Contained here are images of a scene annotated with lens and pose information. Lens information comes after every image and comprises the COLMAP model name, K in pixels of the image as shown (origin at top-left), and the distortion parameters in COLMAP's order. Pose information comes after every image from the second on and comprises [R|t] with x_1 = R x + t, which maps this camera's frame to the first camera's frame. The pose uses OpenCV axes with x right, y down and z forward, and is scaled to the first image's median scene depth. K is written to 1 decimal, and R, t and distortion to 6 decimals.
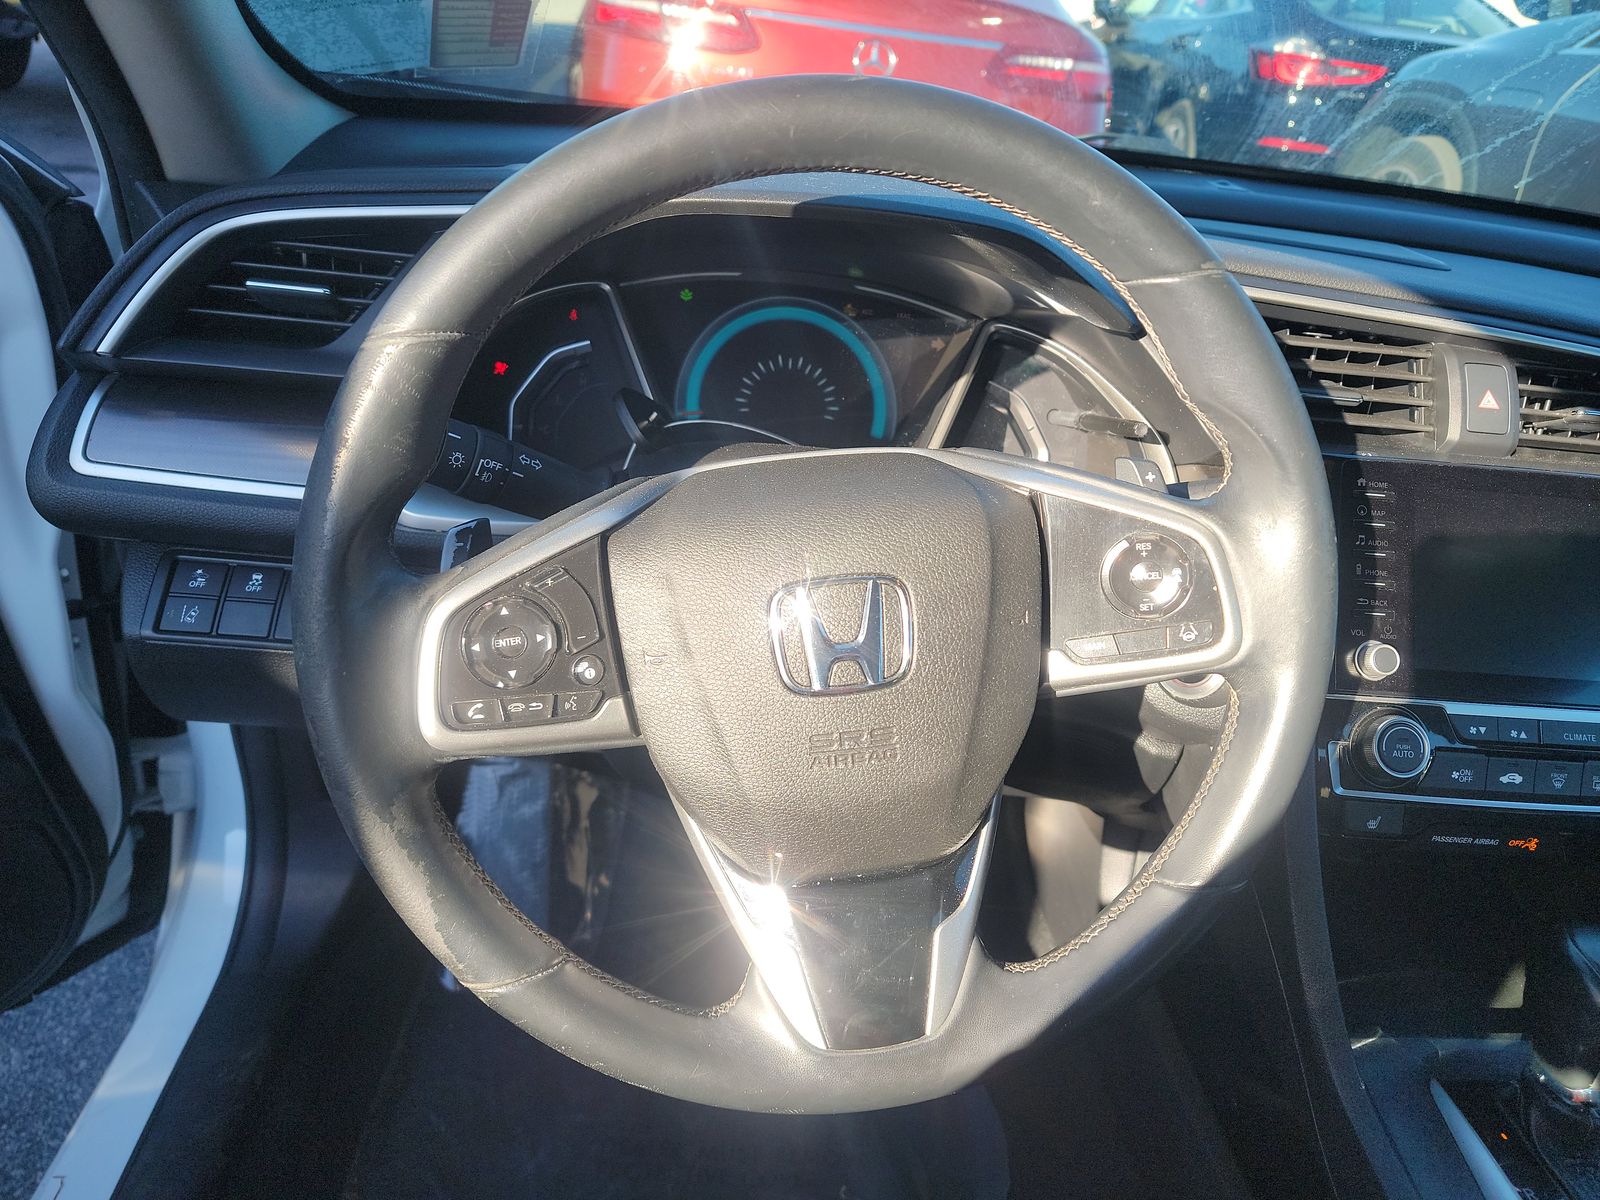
lens RADIAL K [[1143.0, 0, 800.1], [0, 1143.0, 593.1], [0, 0, 1]] dist [0.030338, -0.041407]
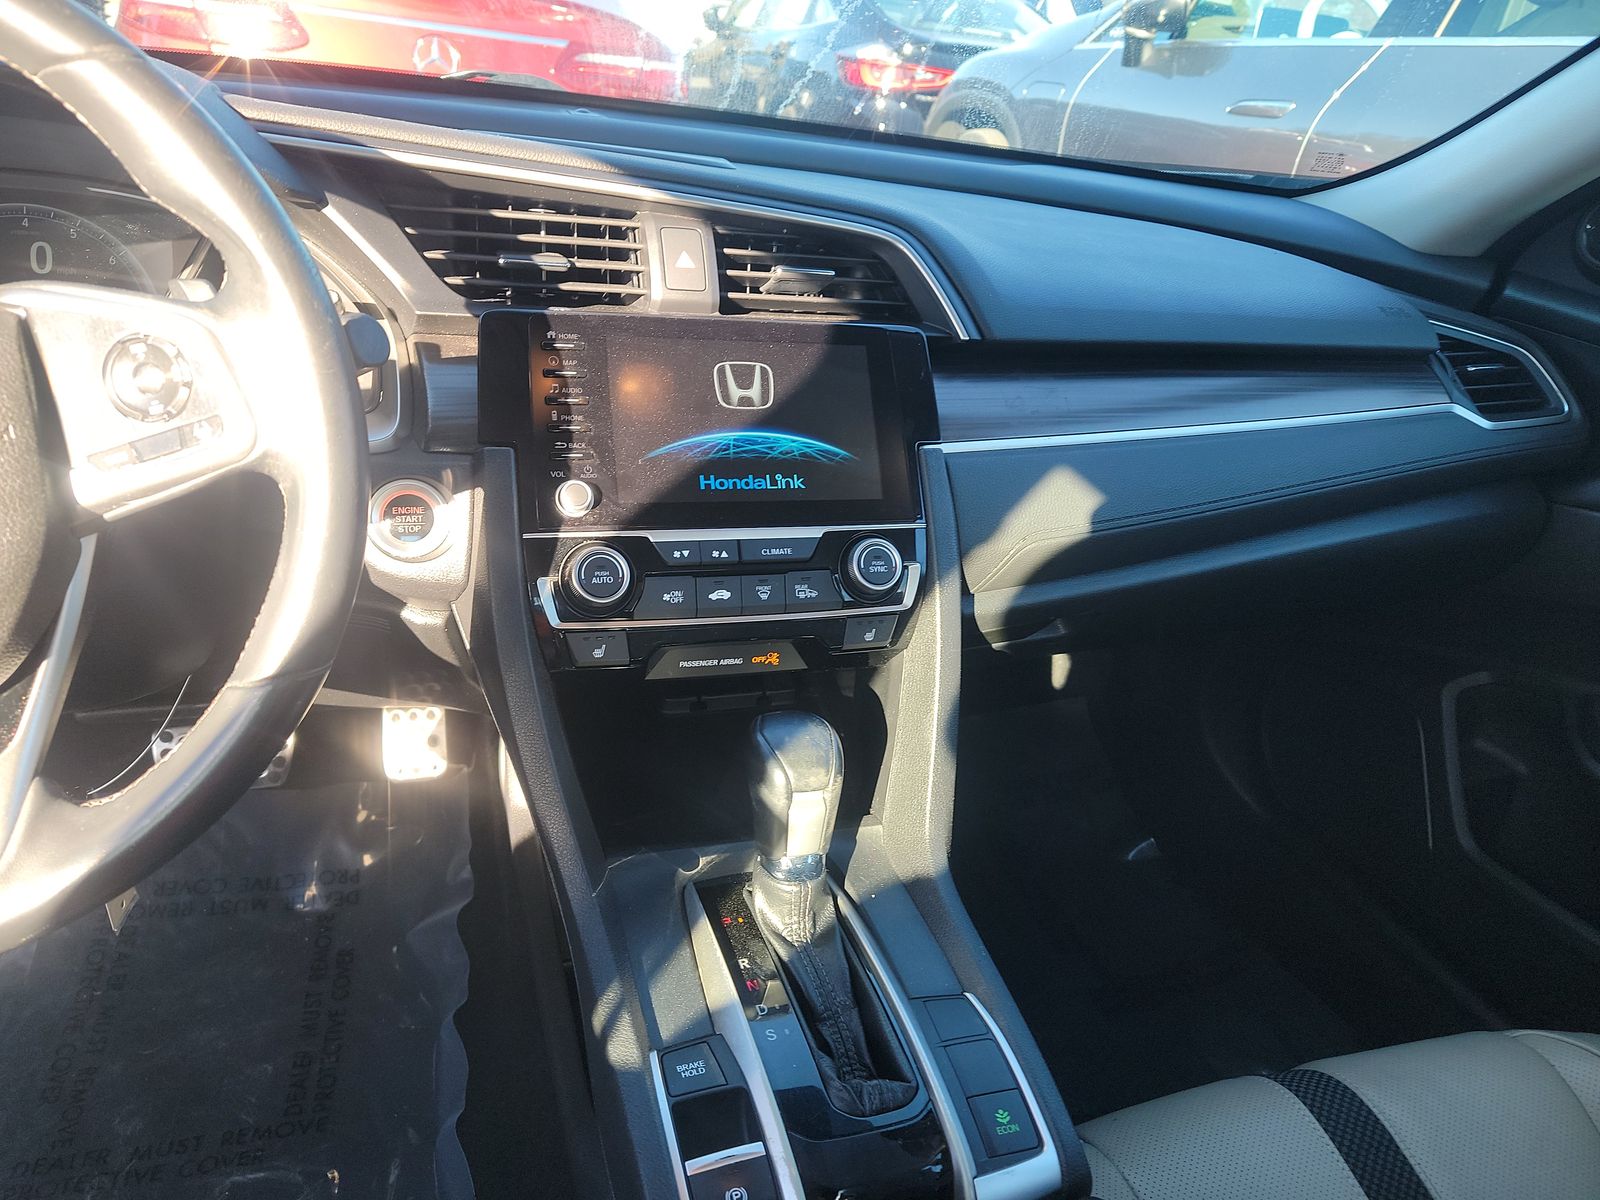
lens RADIAL K [[1143.0, 0, 796.2], [0, 1143.0, 614.7], [0, 0, 1]] dist [0.030338, -0.041407]
pose [[0.963503, -0.119342, 0.239624, 0.378741], [0.119516, 0.992736, 0.013860, 0.154553], [-0.239538, 0.015285, 0.970767, -0.069936]]
